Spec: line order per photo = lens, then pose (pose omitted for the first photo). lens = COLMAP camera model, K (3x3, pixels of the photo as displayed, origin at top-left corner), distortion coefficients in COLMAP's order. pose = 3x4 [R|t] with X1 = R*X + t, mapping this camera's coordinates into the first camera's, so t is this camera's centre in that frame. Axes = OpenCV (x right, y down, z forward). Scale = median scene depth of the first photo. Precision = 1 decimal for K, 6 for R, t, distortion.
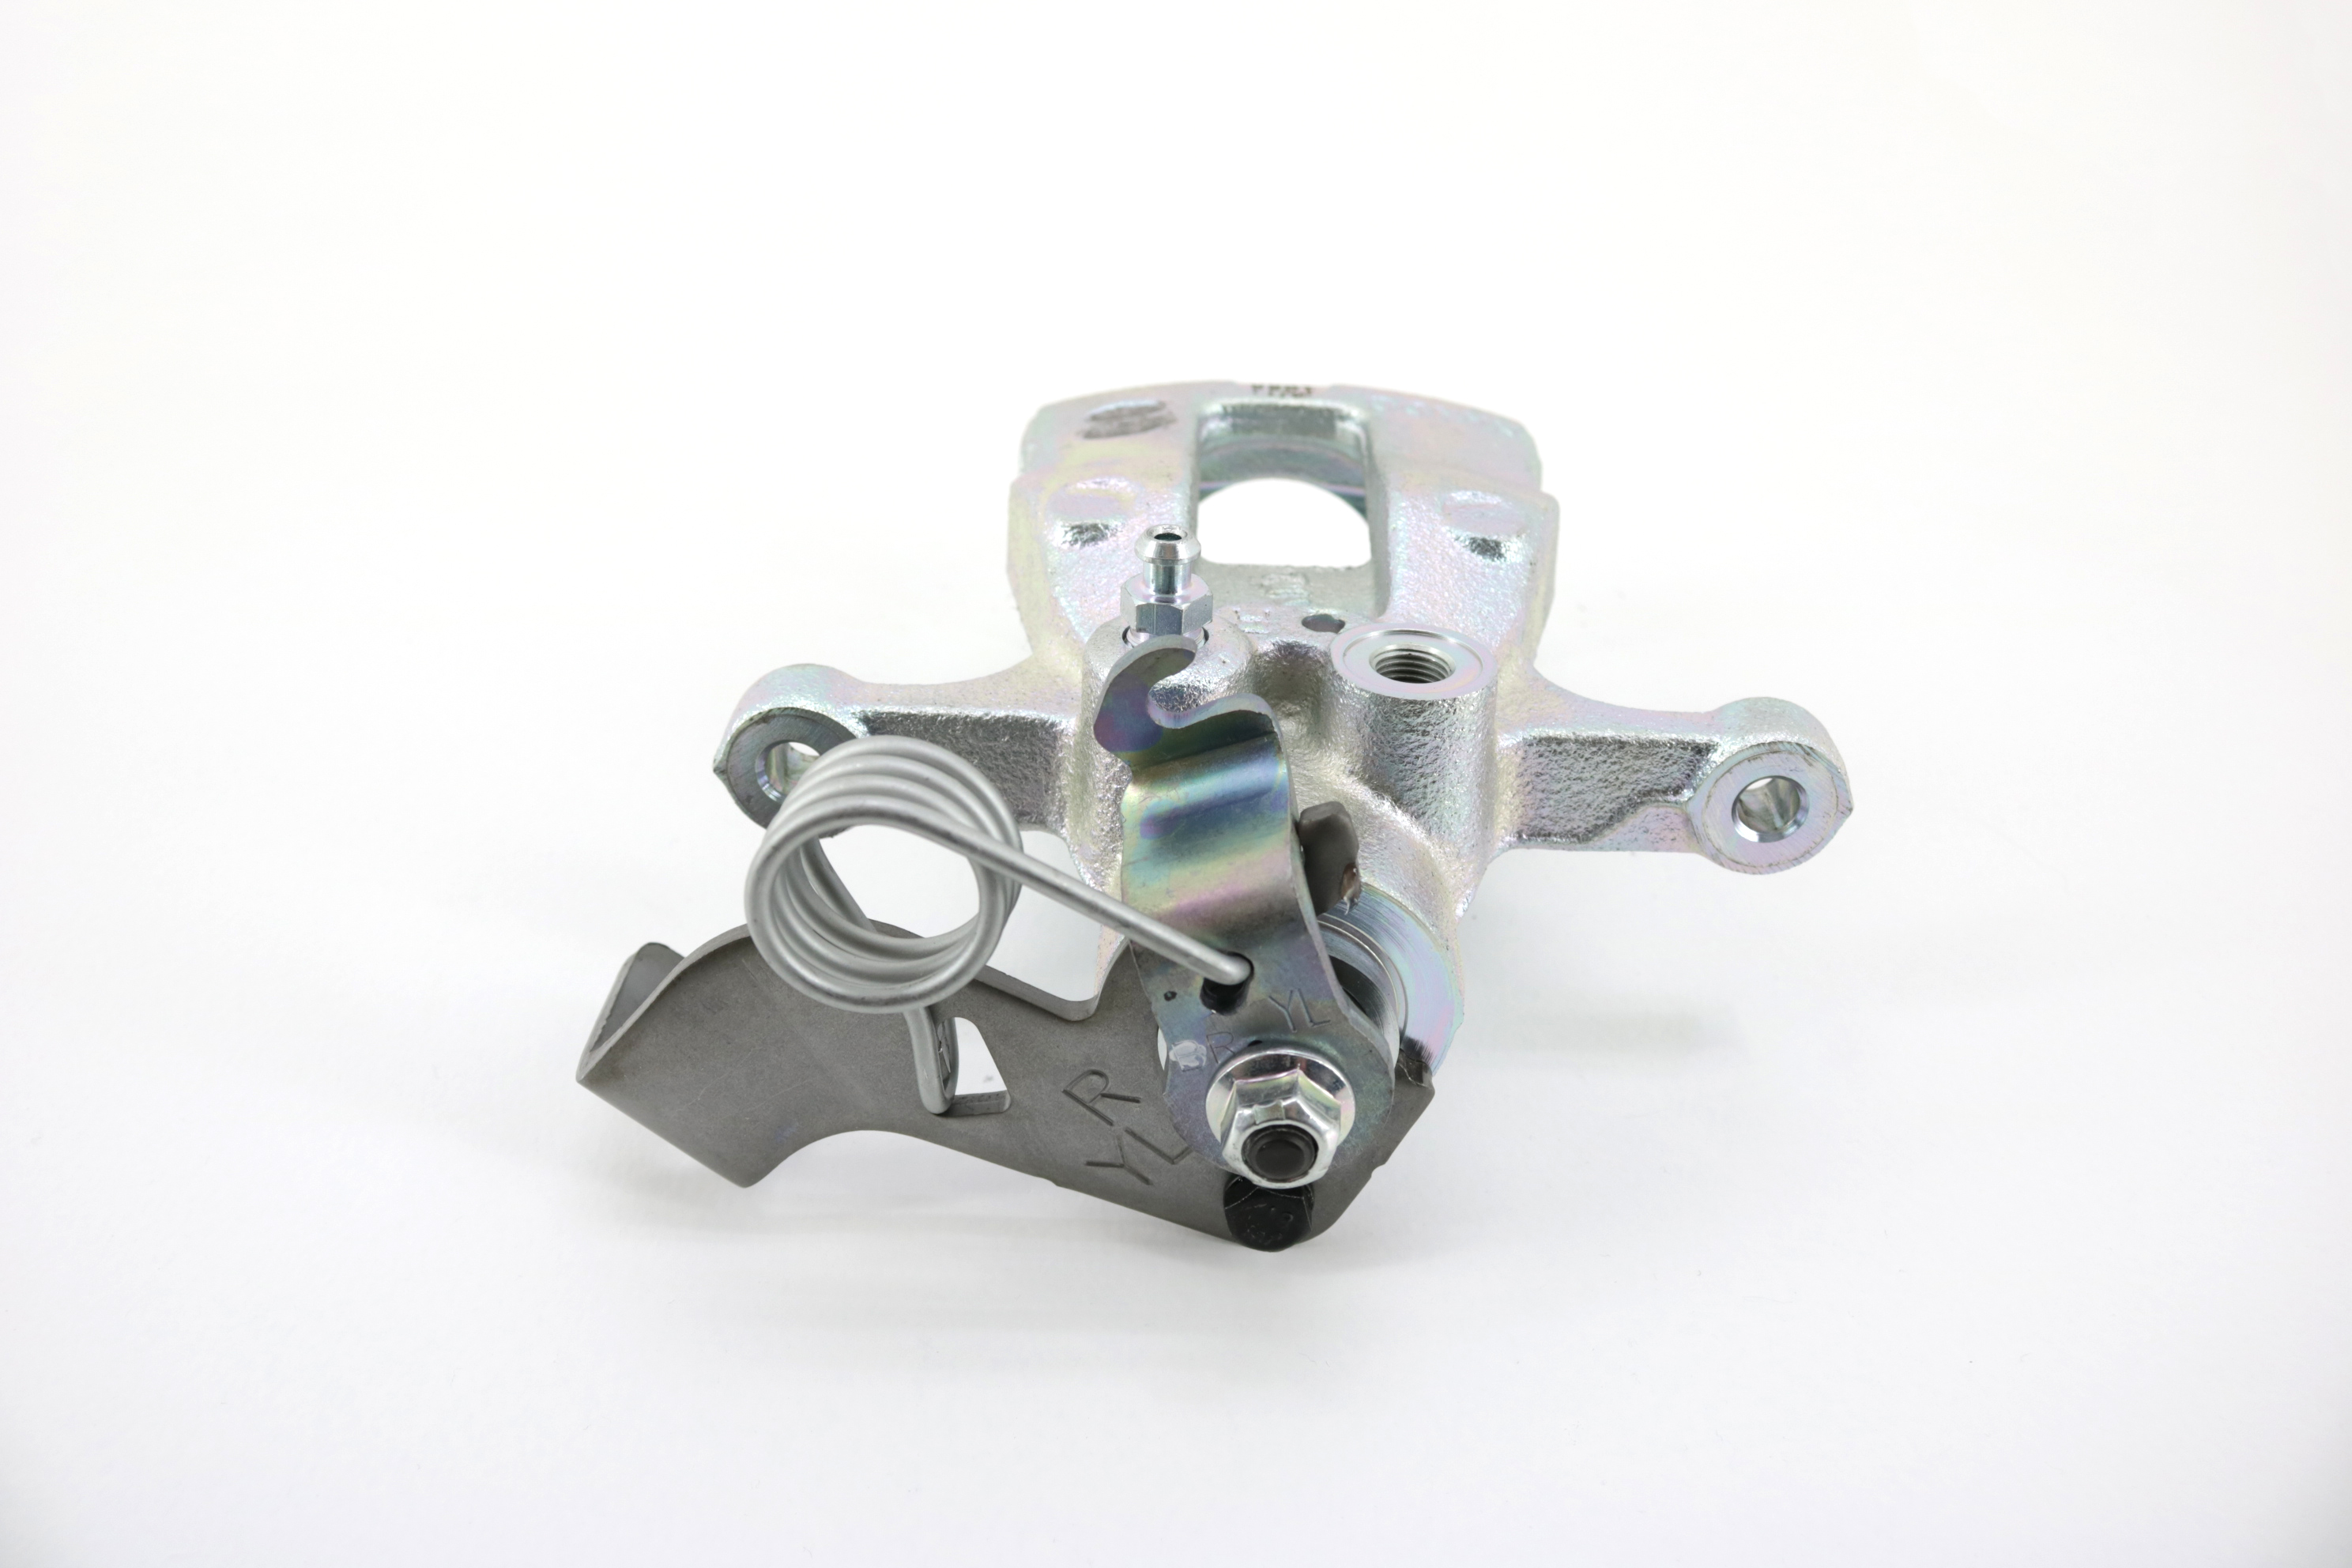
lens RADIAL K [[1954.1, 0, 1176.0], [0, 1954.1, 784.0], [0, 0, 1]] dist [-0.198159, -0.000028]
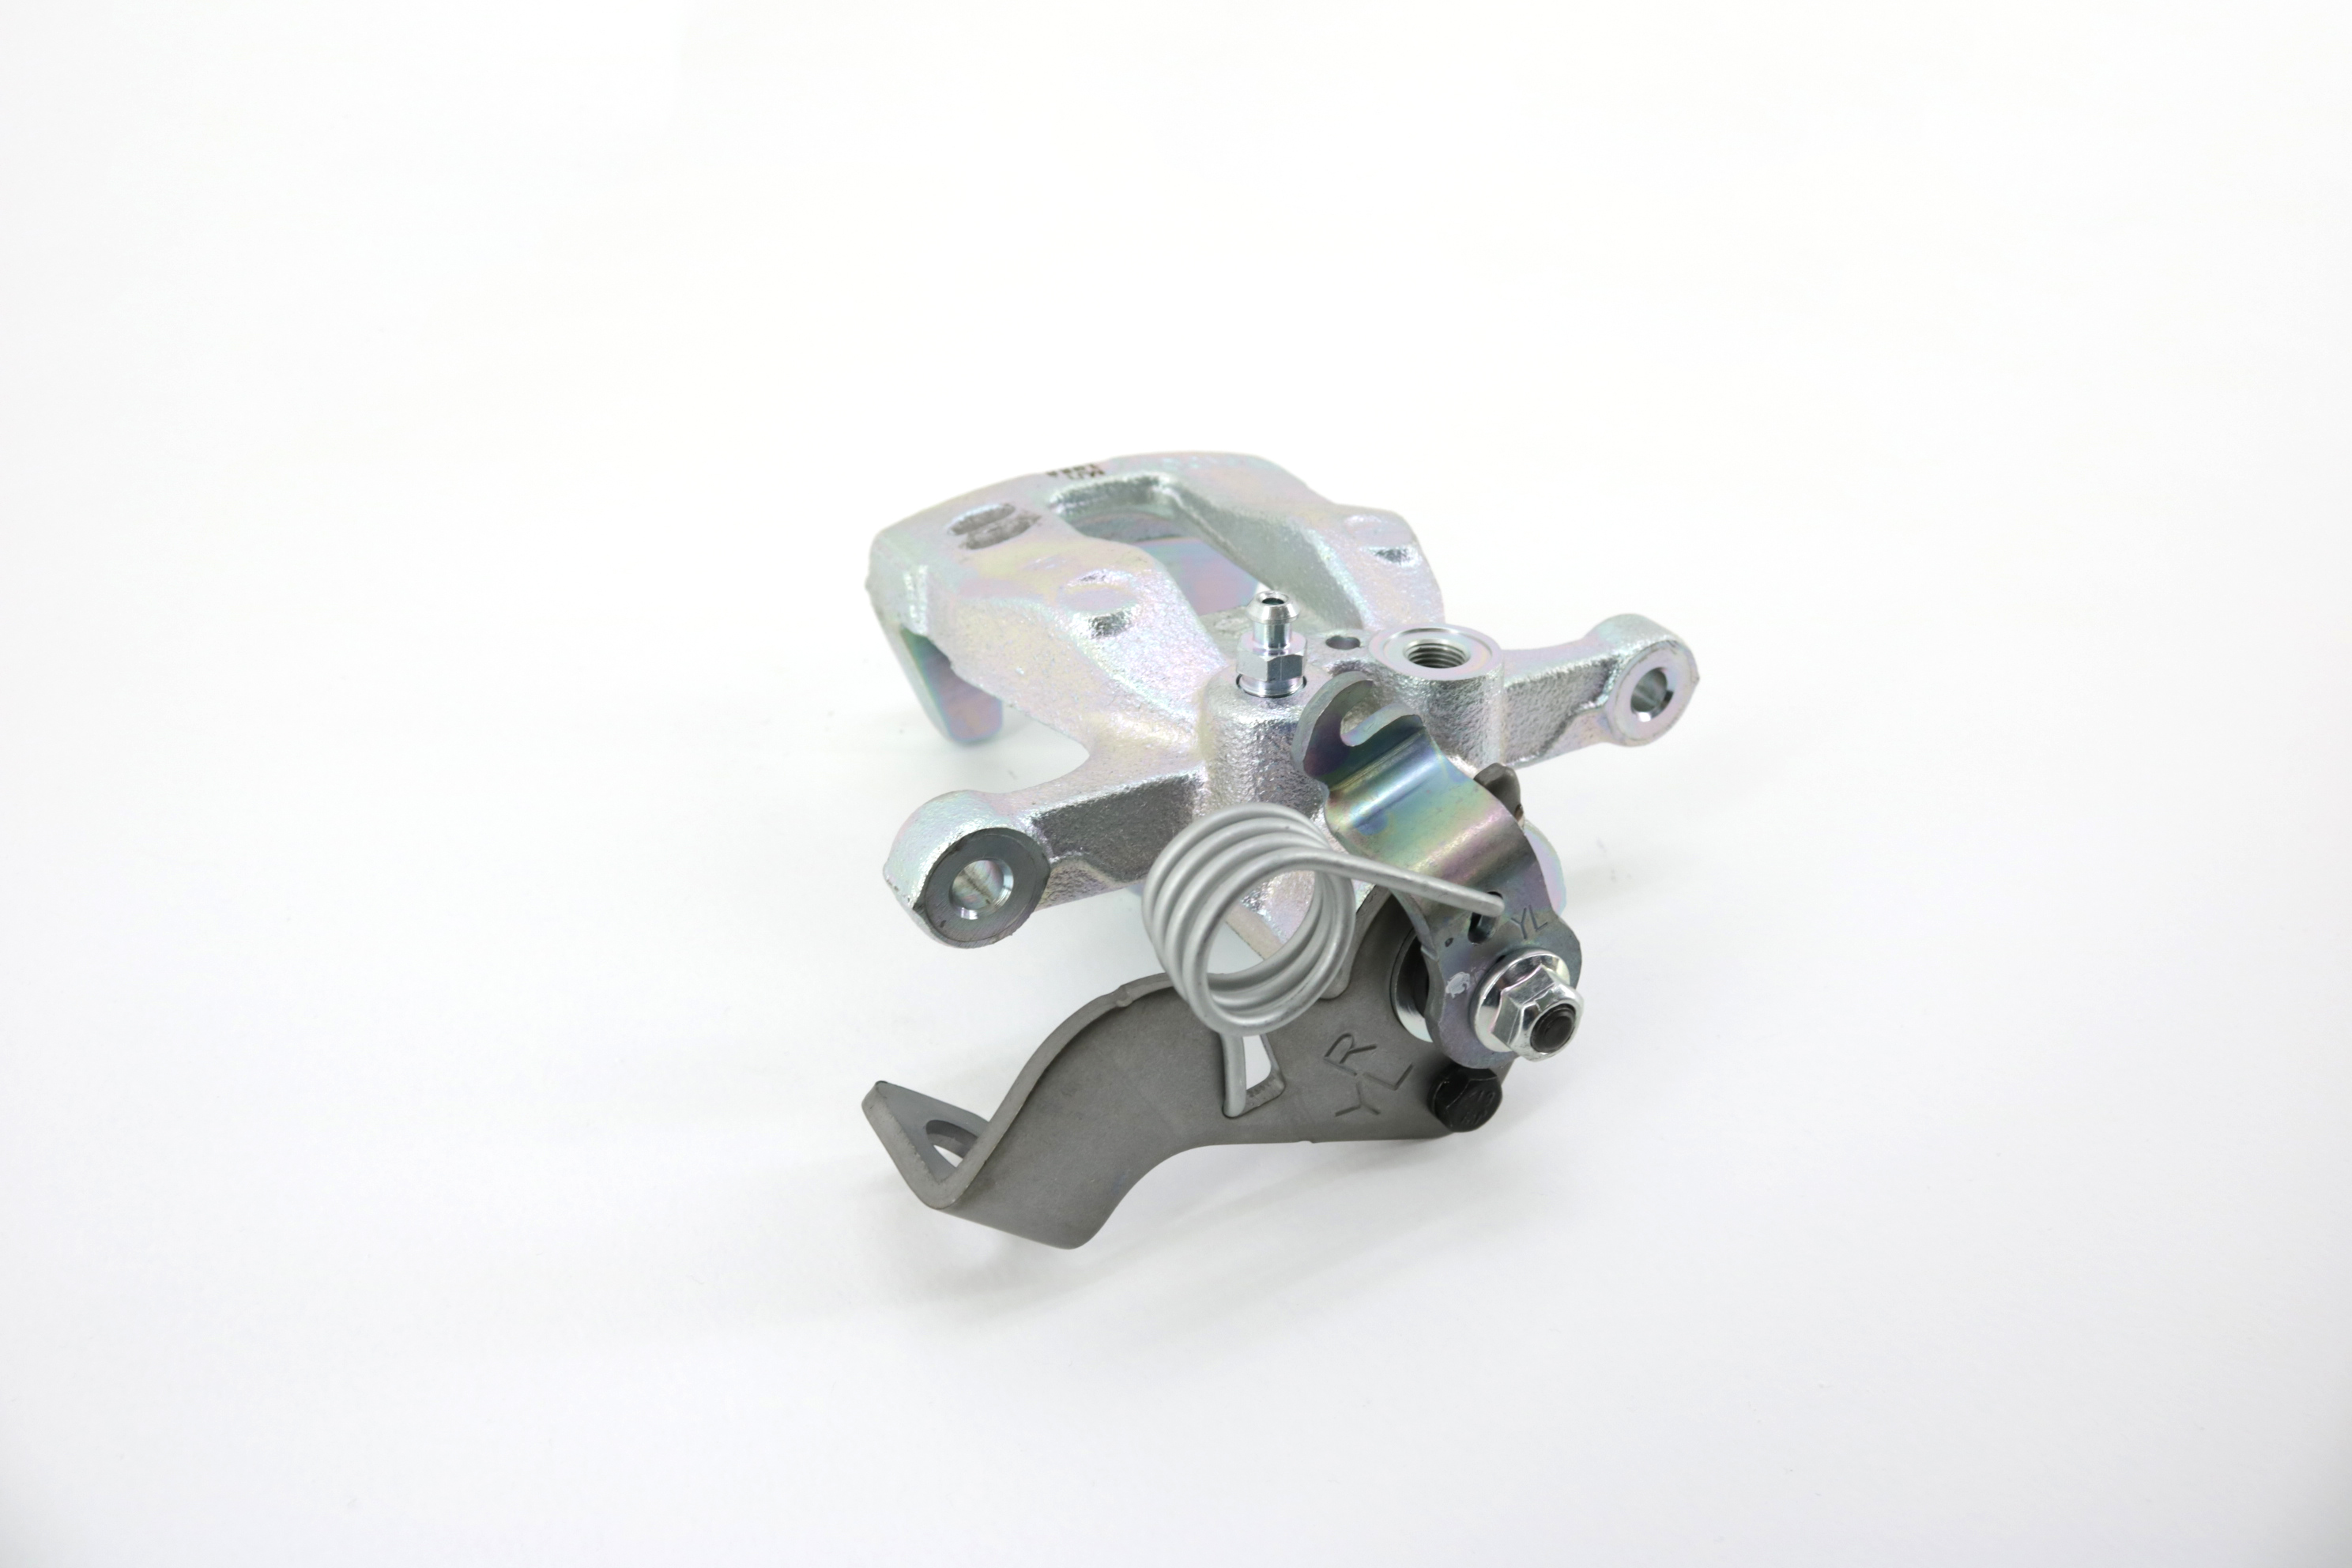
lens RADIAL K [[1954.1, 0, 1176.0], [0, 1954.1, 784.0], [0, 0, 1]] dist [-0.198159, -0.000028]
pose [[0.857458, -0.276184, 0.434152, -0.580672], [0.280911, 0.958172, 0.054733, -0.094133], [-0.431108, 0.075026, 0.899176, -0.063586]]
